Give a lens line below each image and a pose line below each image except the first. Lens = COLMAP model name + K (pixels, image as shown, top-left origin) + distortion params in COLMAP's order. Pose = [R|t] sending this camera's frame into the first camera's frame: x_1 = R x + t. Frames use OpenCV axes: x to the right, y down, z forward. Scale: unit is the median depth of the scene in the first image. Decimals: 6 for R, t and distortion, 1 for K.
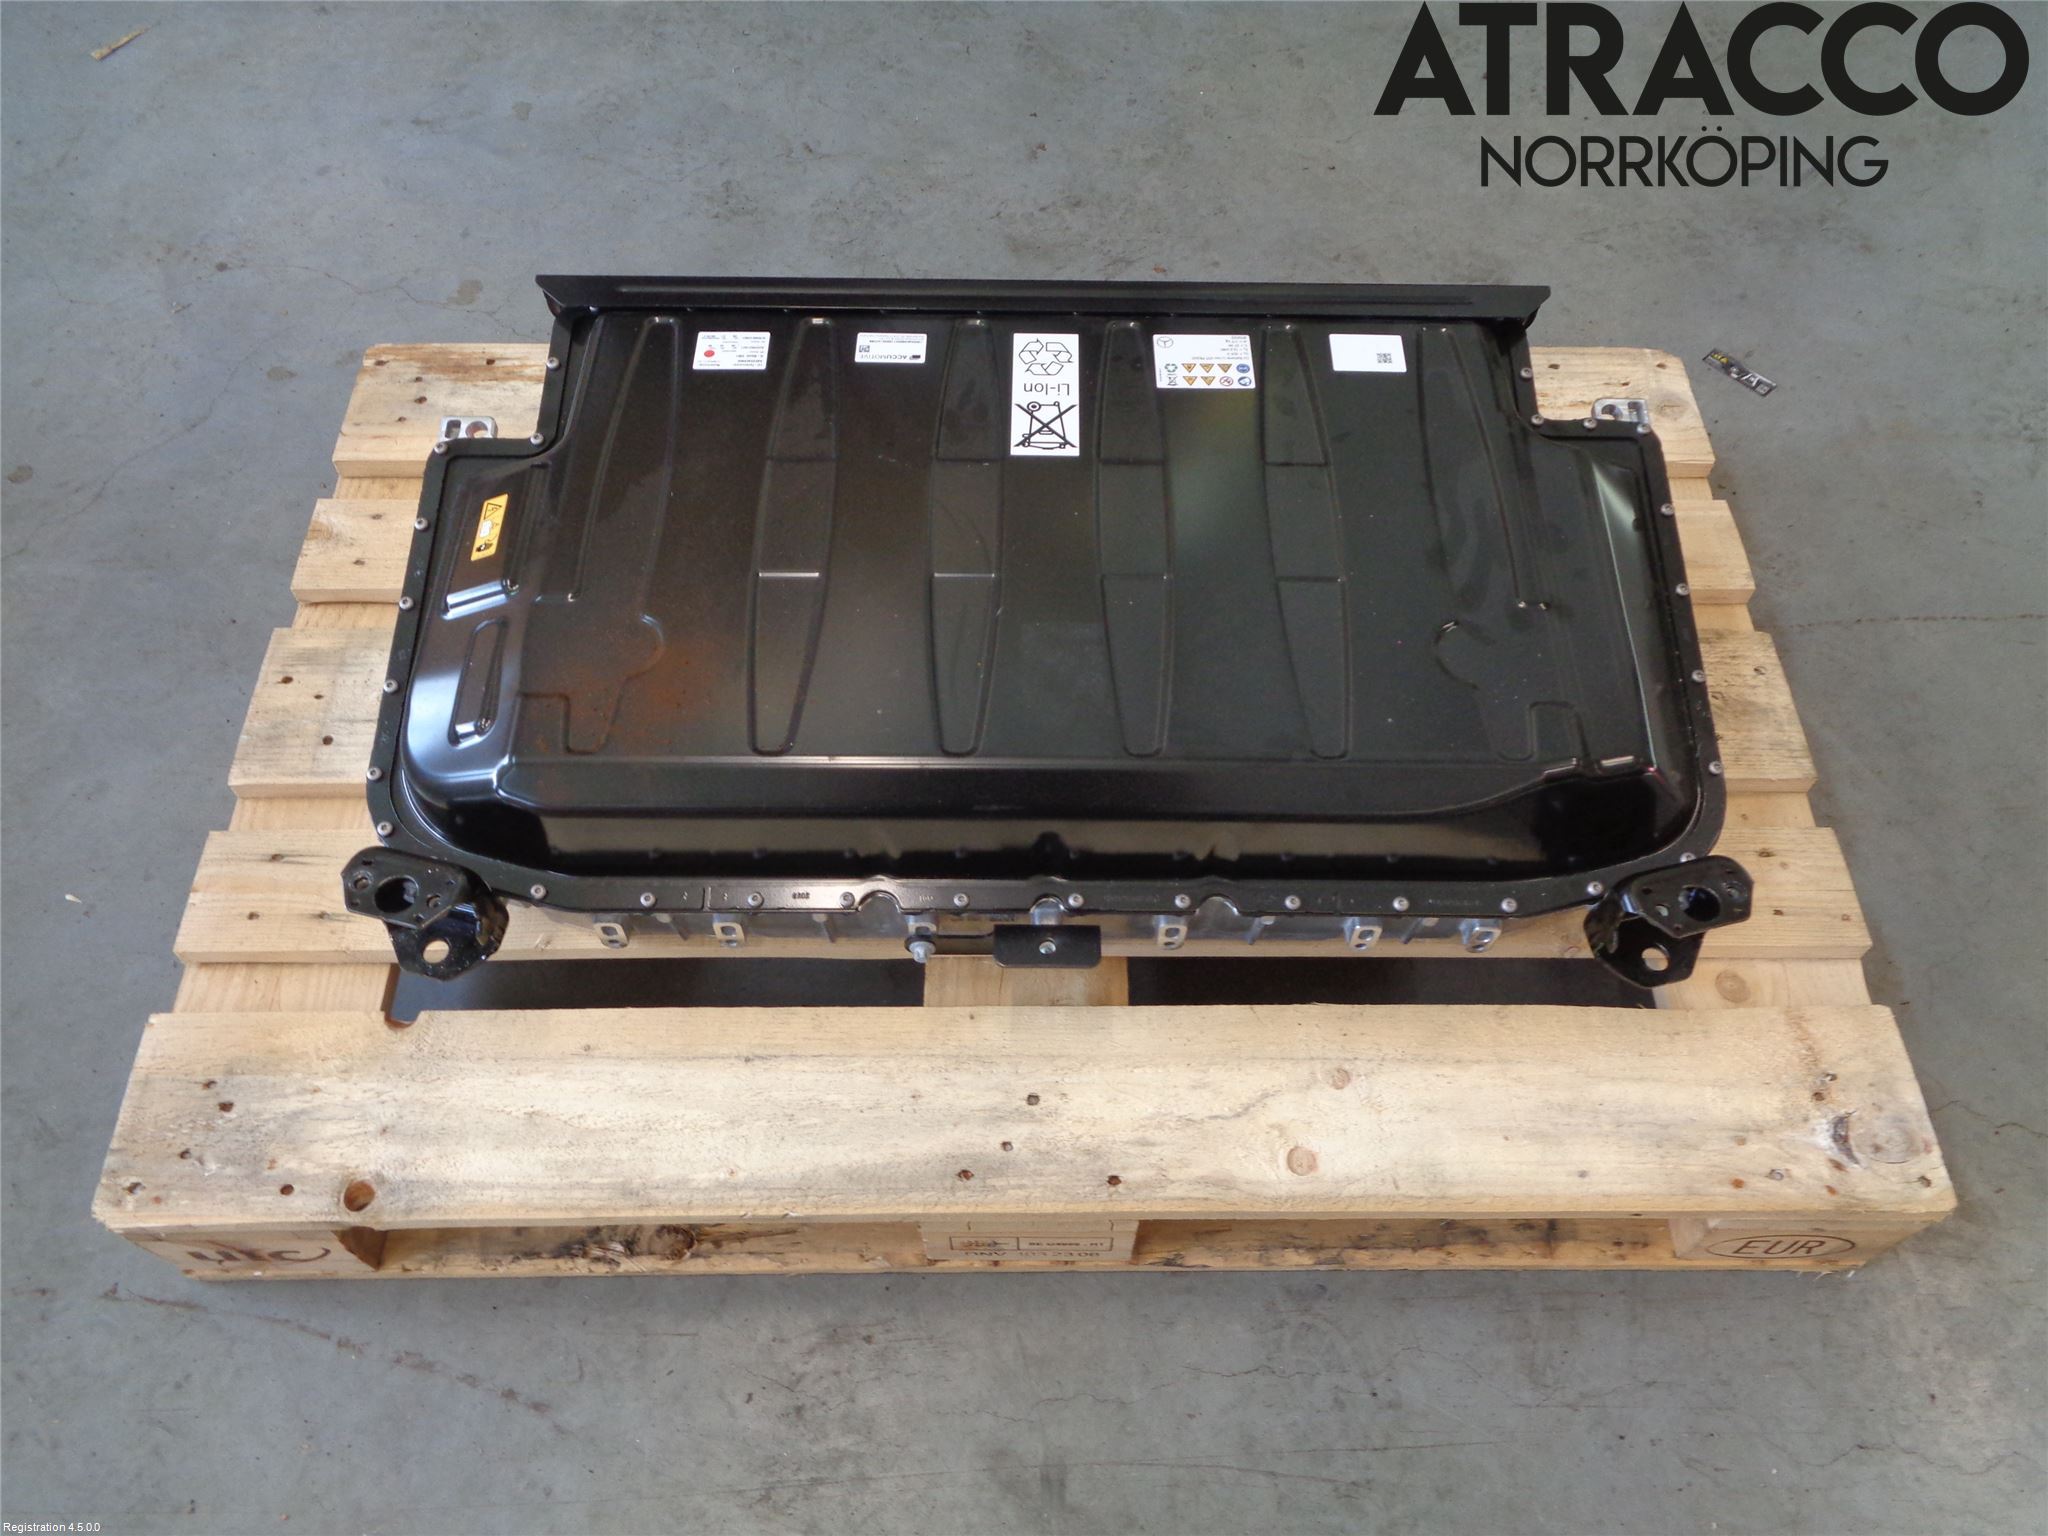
lens RADIAL K [[1562.5, 0, 1041.8], [0, 1562.5, 761.9], [0, 0, 1]] dist [0.006010, 0.008101]
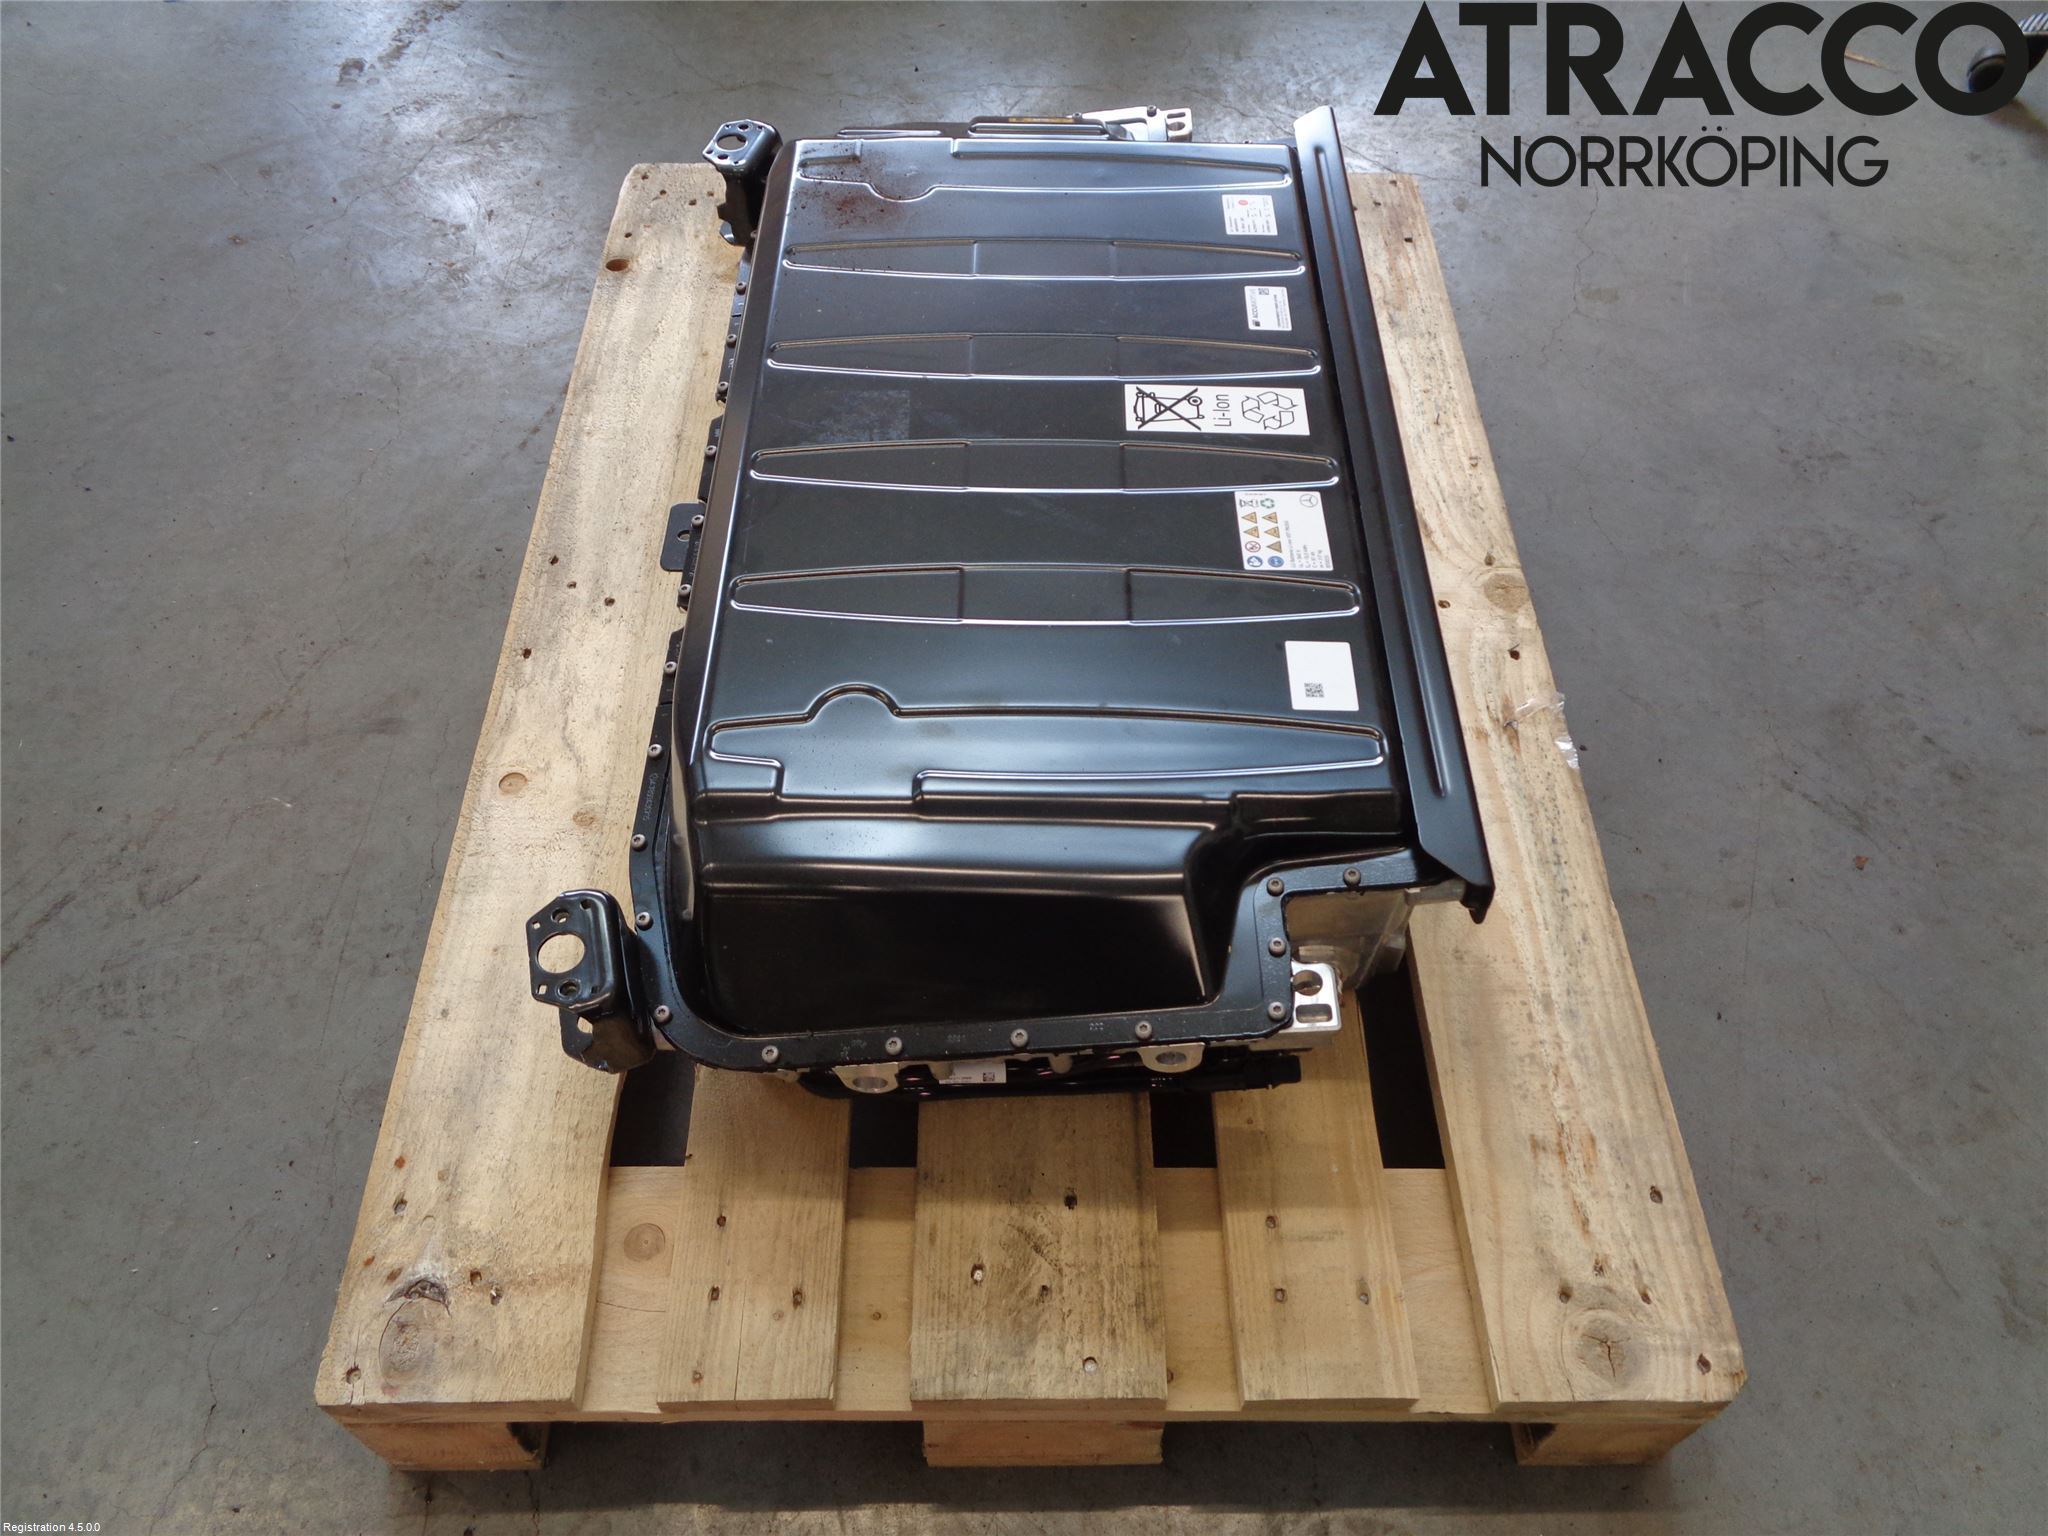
lens RADIAL K [[1562.5, 0, 1027.3], [0, 1562.5, 775.7], [0, 0, 1]] dist [0.006010, 0.008101]
pose [[0.001881, 0.795181, -0.606369, 0.799424], [-0.849568, 0.321117, 0.418472, -0.492061], [0.527476, 0.514364, 0.676164, 0.437146]]
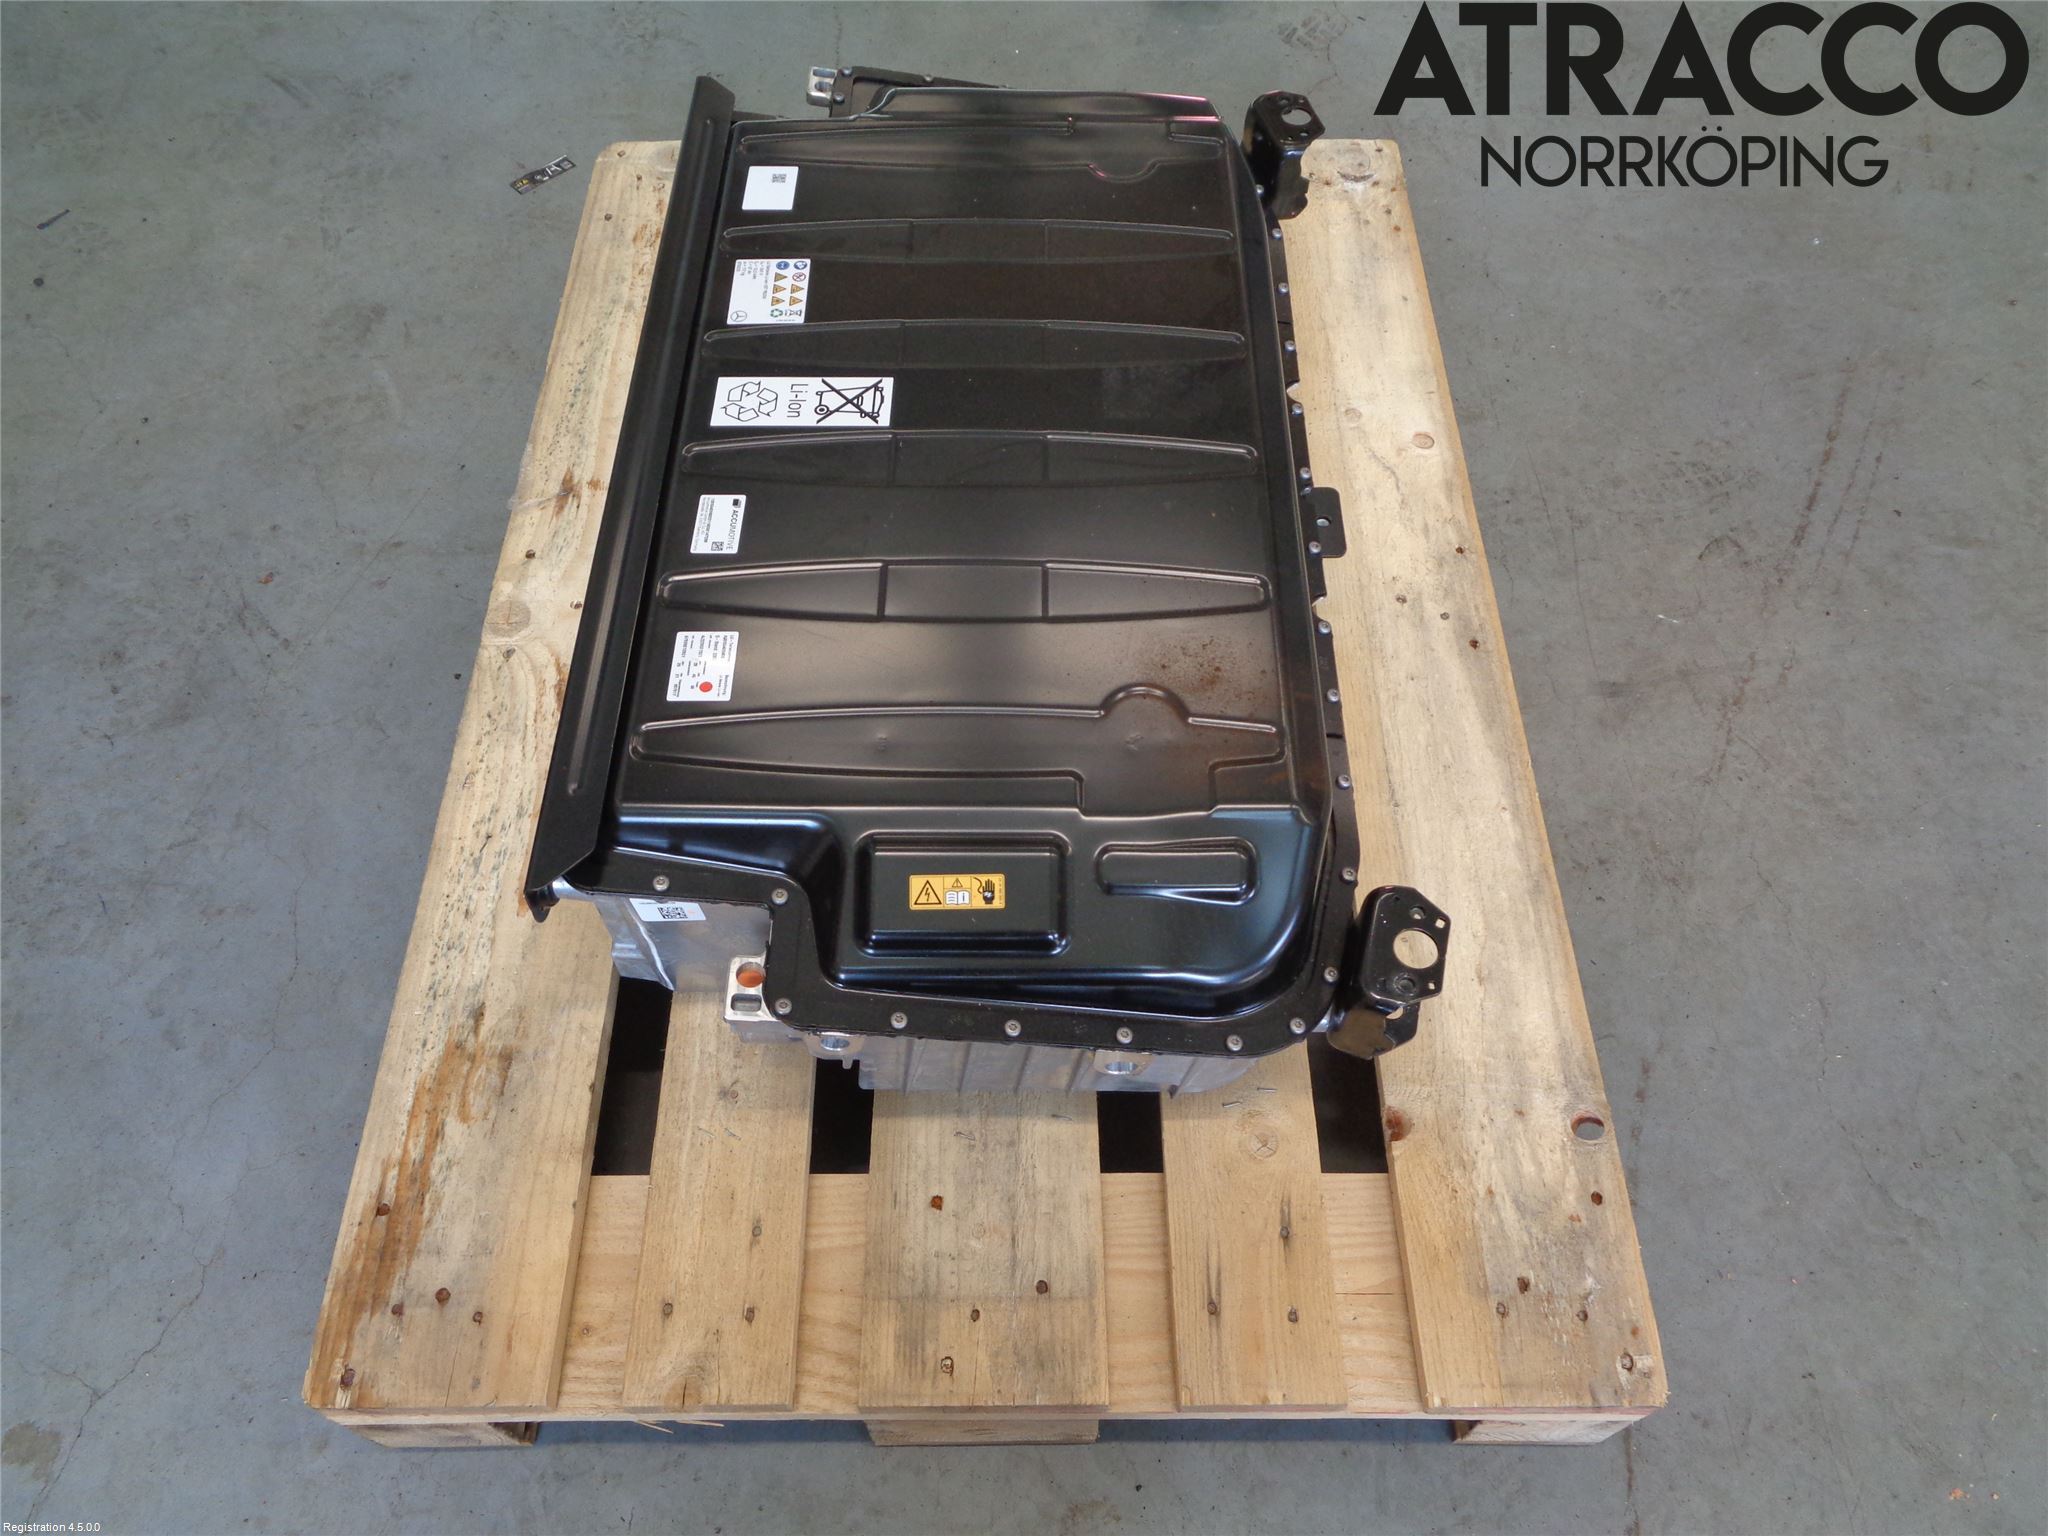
lens RADIAL K [[1562.5, 0, 1015.8], [0, 1562.5, 770.9], [0, 0, 1]] dist [0.006010, 0.008101]
pose [[0.009274, -0.839471, 0.543325, -0.755368], [0.846306, 0.295998, 0.442890, -0.513810], [-0.532616, 0.455712, 0.713195, 0.365553]]
